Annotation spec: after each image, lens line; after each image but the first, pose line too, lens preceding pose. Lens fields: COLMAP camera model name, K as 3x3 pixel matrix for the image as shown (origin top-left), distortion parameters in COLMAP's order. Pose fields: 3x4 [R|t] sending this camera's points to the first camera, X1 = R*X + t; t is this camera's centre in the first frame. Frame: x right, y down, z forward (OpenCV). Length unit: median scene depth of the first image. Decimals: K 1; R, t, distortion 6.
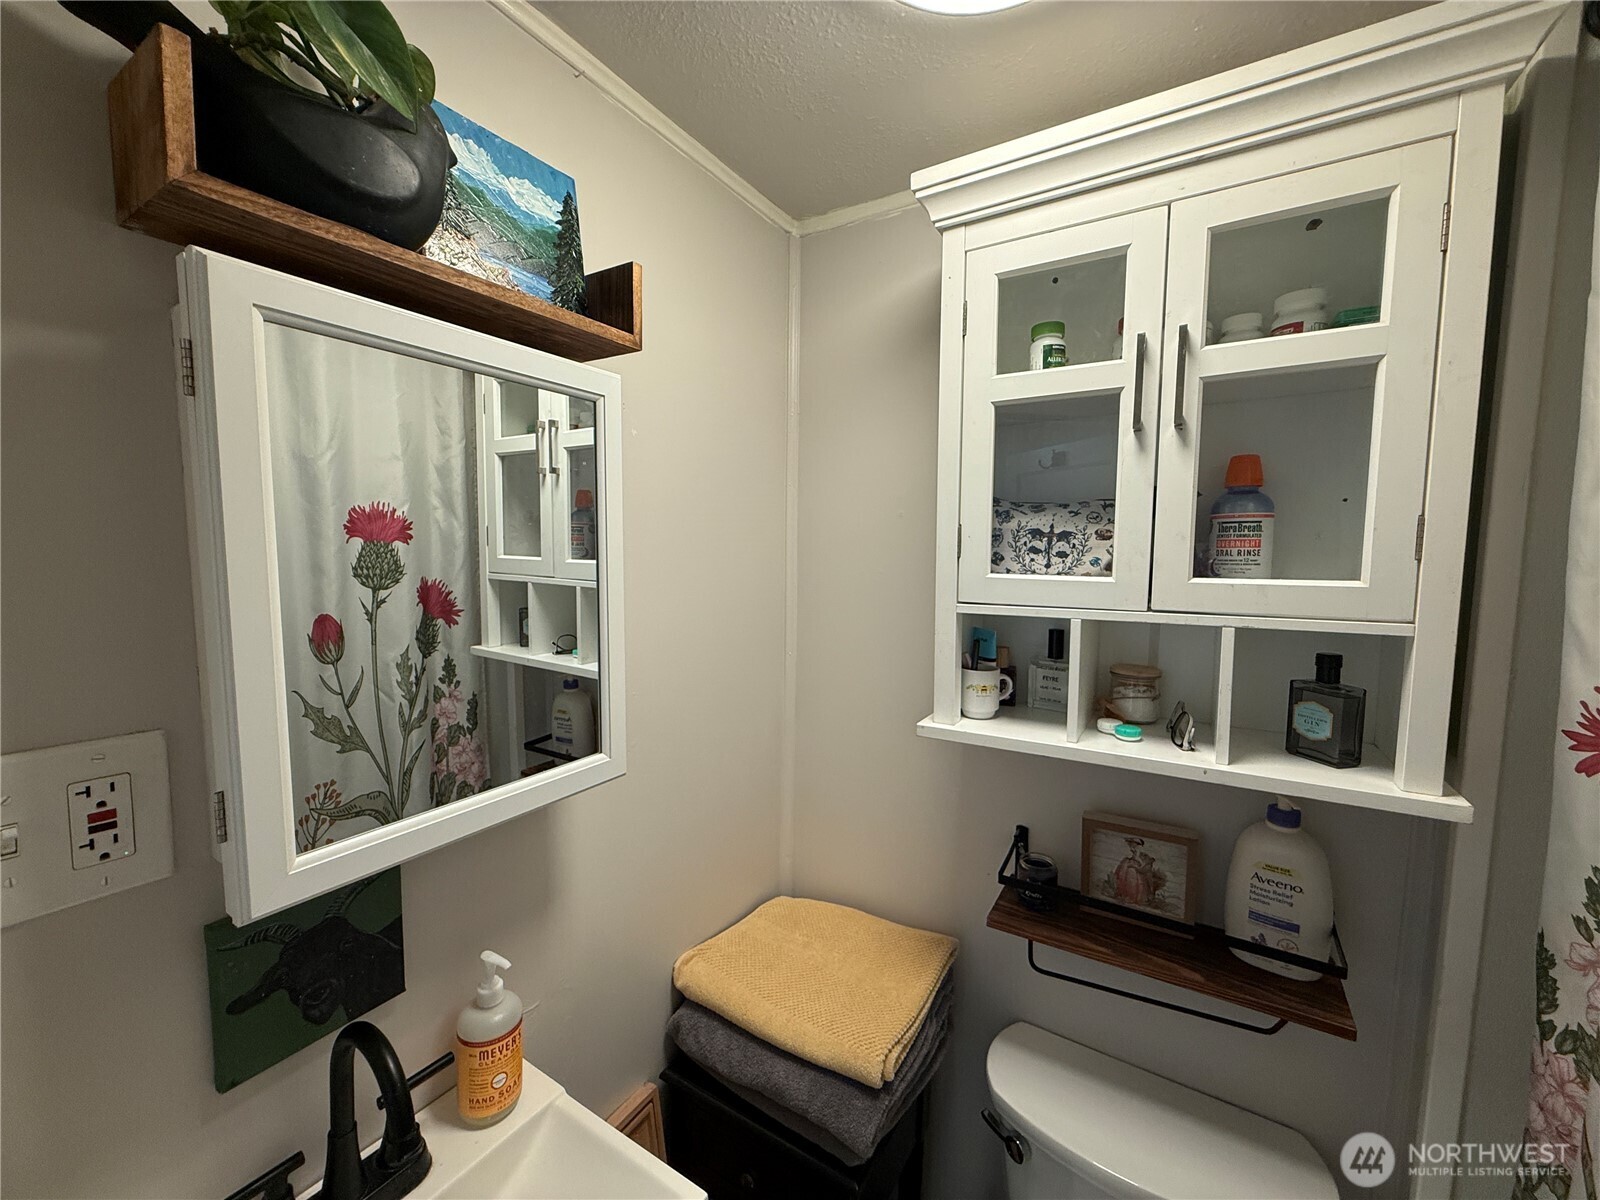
lens RADIAL K [[641.1, 0, 796.6], [0, 641.1, 601.0], [0, 0, 1]] dist [0.001154, -0.000065]
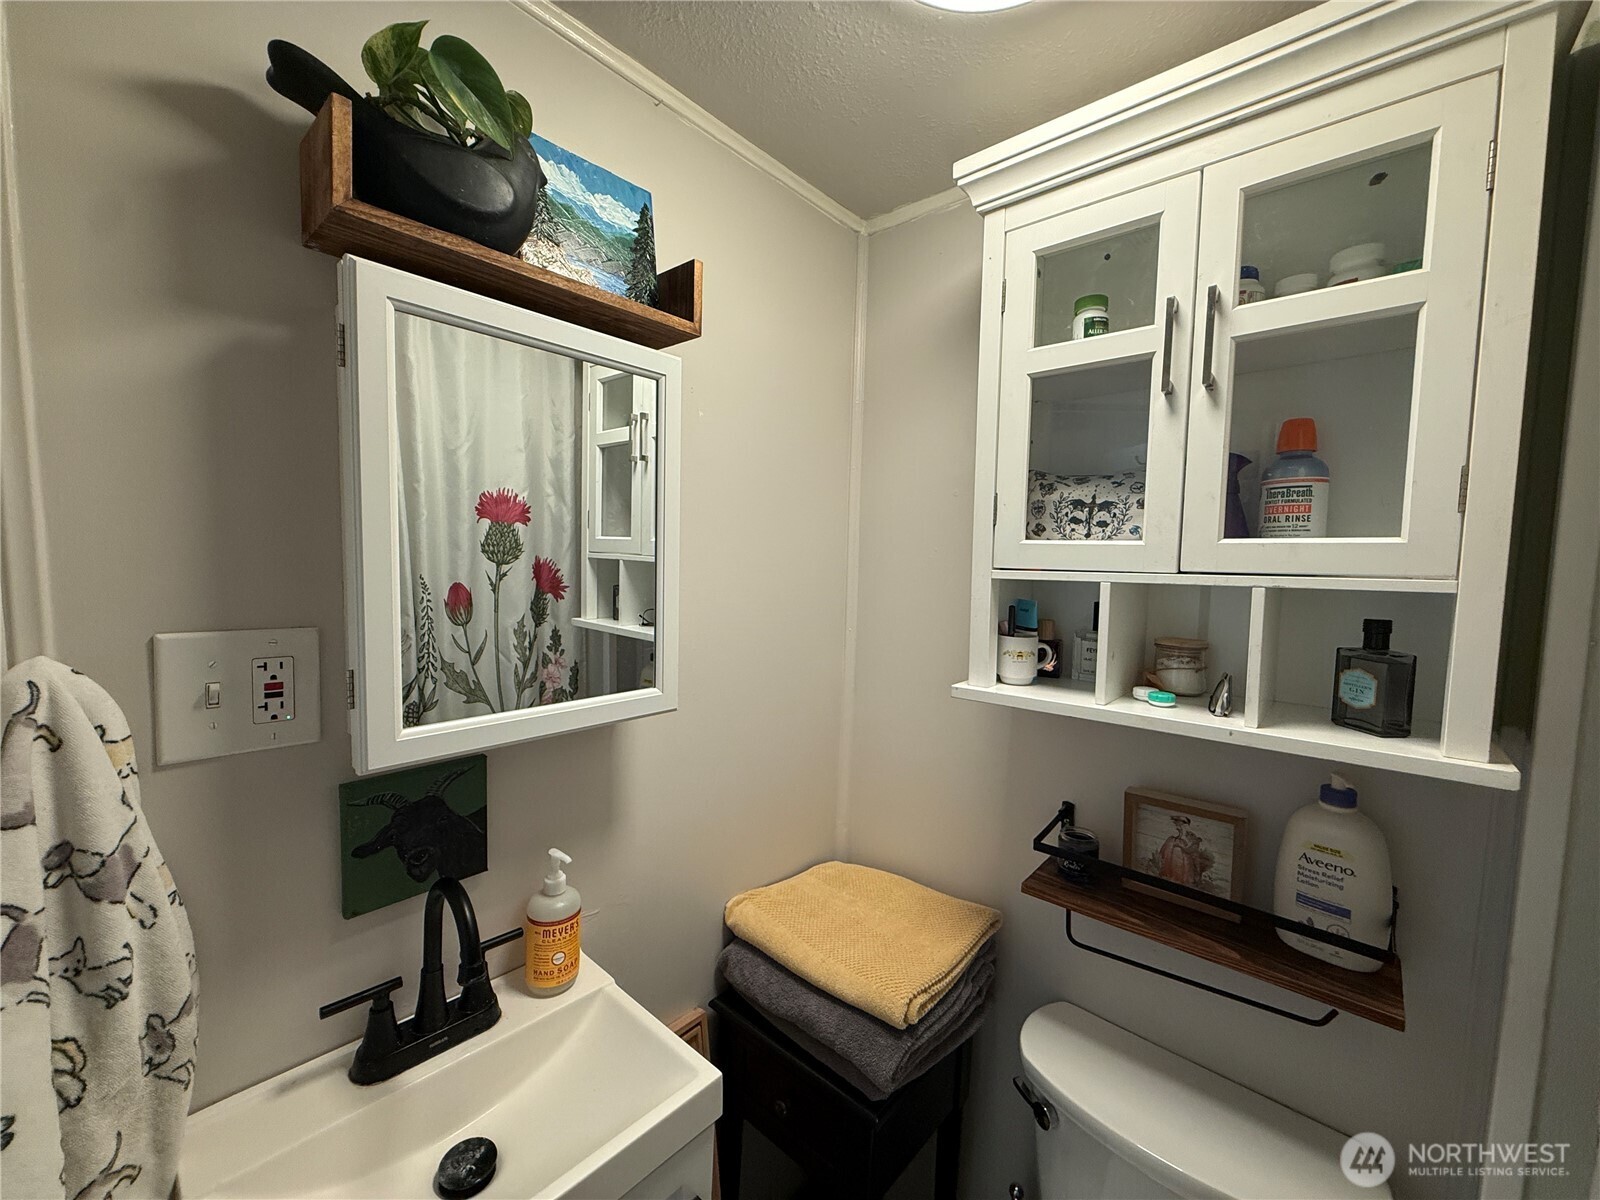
lens RADIAL K [[641.1, 0, 796.6], [0, 641.1, 601.0], [0, 0, 1]] dist [0.001154, -0.000065]
pose [[0.985688, 0.026832, -0.166431, 0.118804], [-0.030005, 0.999412, -0.016583, 0.086370], [0.165889, 0.021339, 0.985914, -0.079170]]
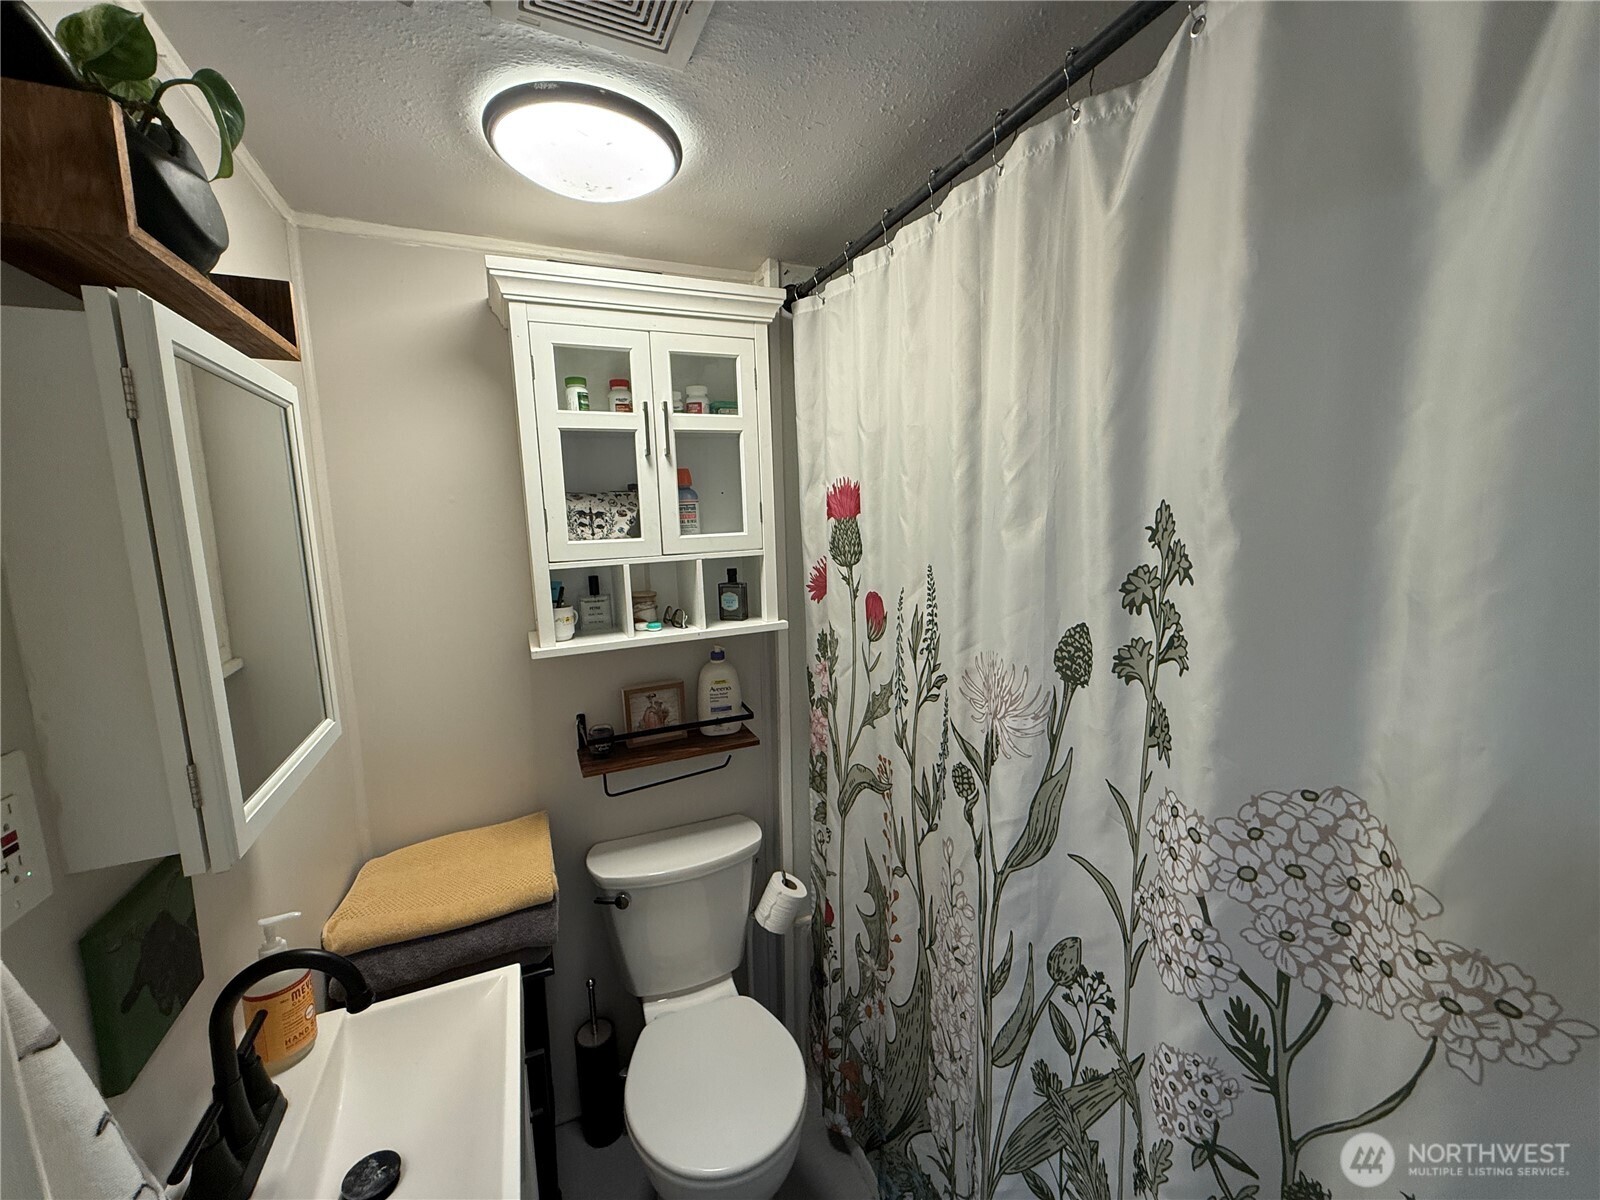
lens RADIAL K [[639.9, 0, 798.4], [0, 639.9, 603.6], [0, 0, 1]] dist [-0.001517, -0.000288]
pose [[0.560372, -0.143047, 0.815795, -0.674400], [0.102367, 0.989382, 0.103168, 0.002720], [-0.821891, 0.025698, 0.569065, -0.316639]]
